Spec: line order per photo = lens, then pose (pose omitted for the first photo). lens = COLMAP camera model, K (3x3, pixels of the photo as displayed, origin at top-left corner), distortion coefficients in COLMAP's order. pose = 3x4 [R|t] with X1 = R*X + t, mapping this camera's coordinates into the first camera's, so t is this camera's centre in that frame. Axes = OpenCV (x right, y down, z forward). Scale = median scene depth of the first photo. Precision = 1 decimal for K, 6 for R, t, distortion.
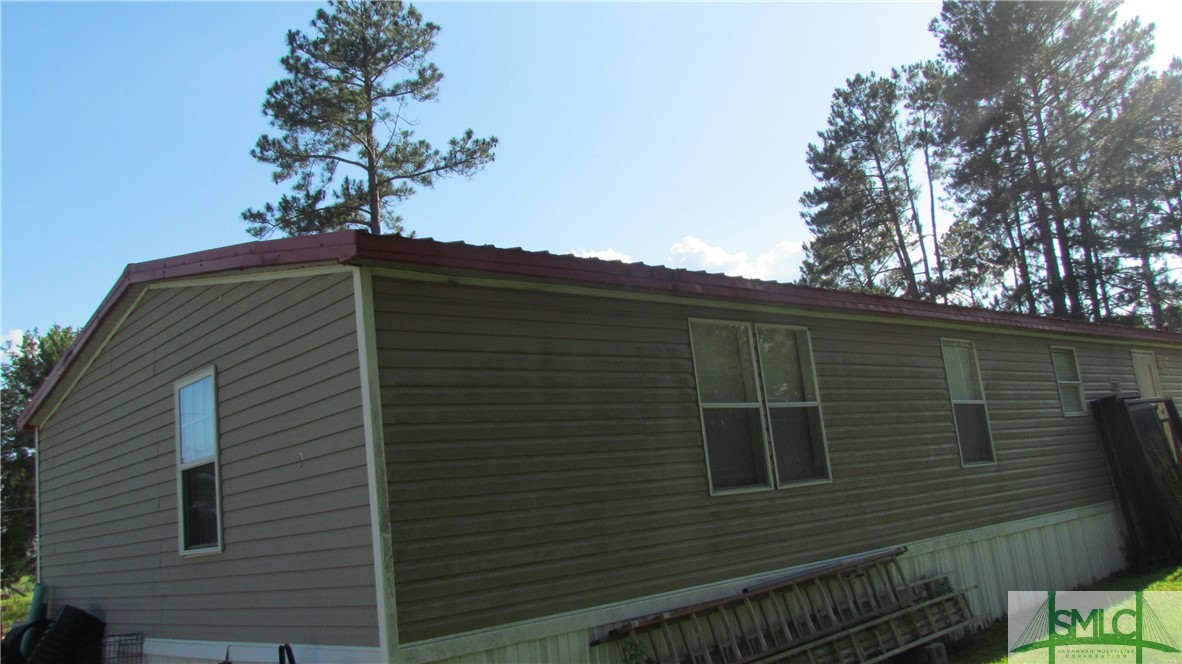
lens RADIAL K [[979.4, 0, 589.7], [0, 979.4, 312.0], [0, 0, 1]] dist [-0.031115, 0.011590]
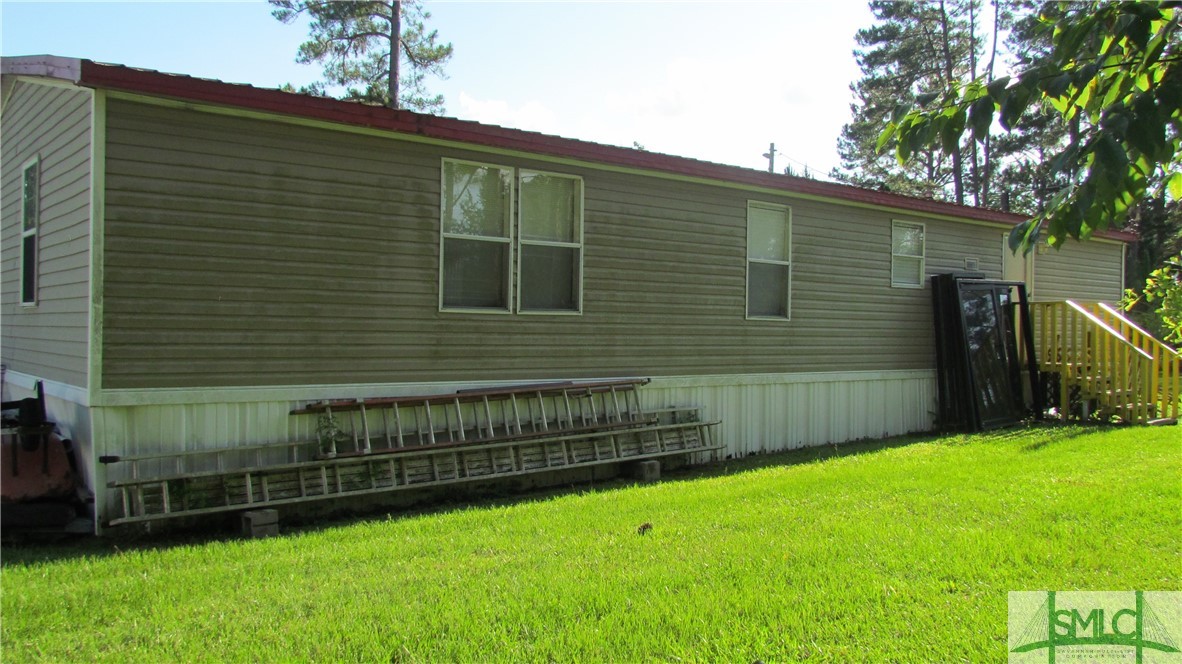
lens RADIAL K [[979.4, 0, 582.8], [0, 979.4, 326.9], [0, 0, 1]] dist [-0.031115, 0.011590]
pose [[0.989441, 0.126982, -0.069871, 0.361480], [-0.109907, 0.971628, 0.209428, -0.057705], [0.094483, -0.199537, 0.975324, -0.134997]]
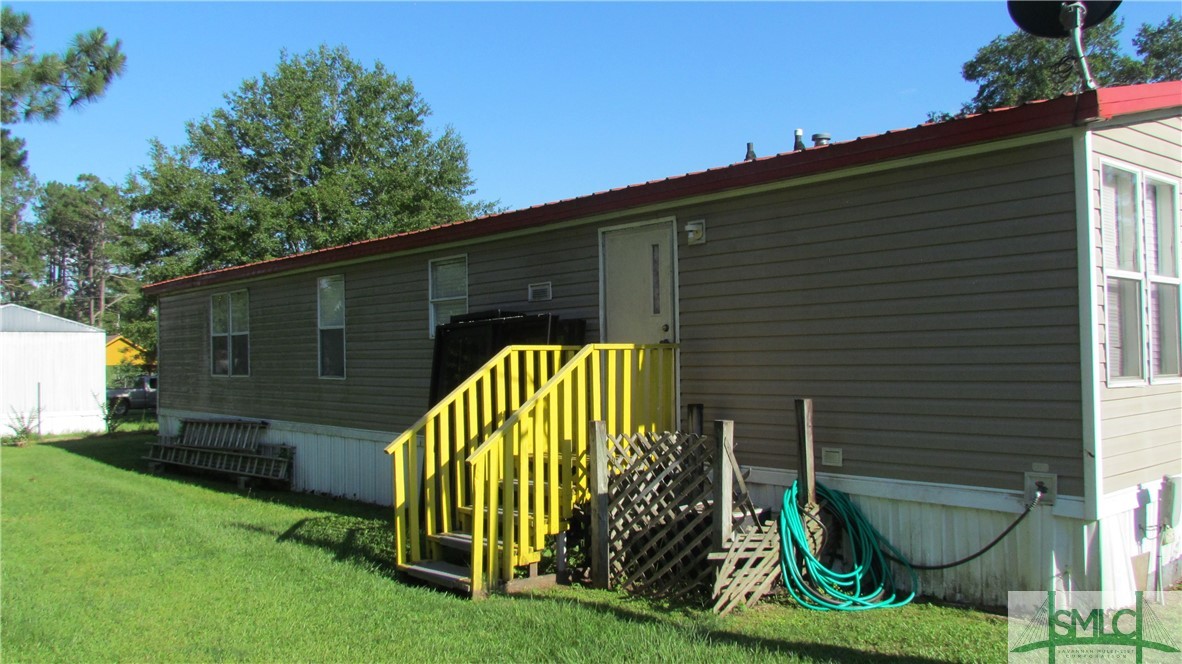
lens RADIAL K [[979.4, 0, 590.9], [0, 979.4, 330.8], [0, 0, 1]] dist [-0.031115, 0.011590]
pose [[-0.029865, 0.093283, -0.995192, 2.178463], [0.223923, 0.970955, 0.084291, 0.089361], [0.974149, -0.220329, -0.049886, 1.869174]]
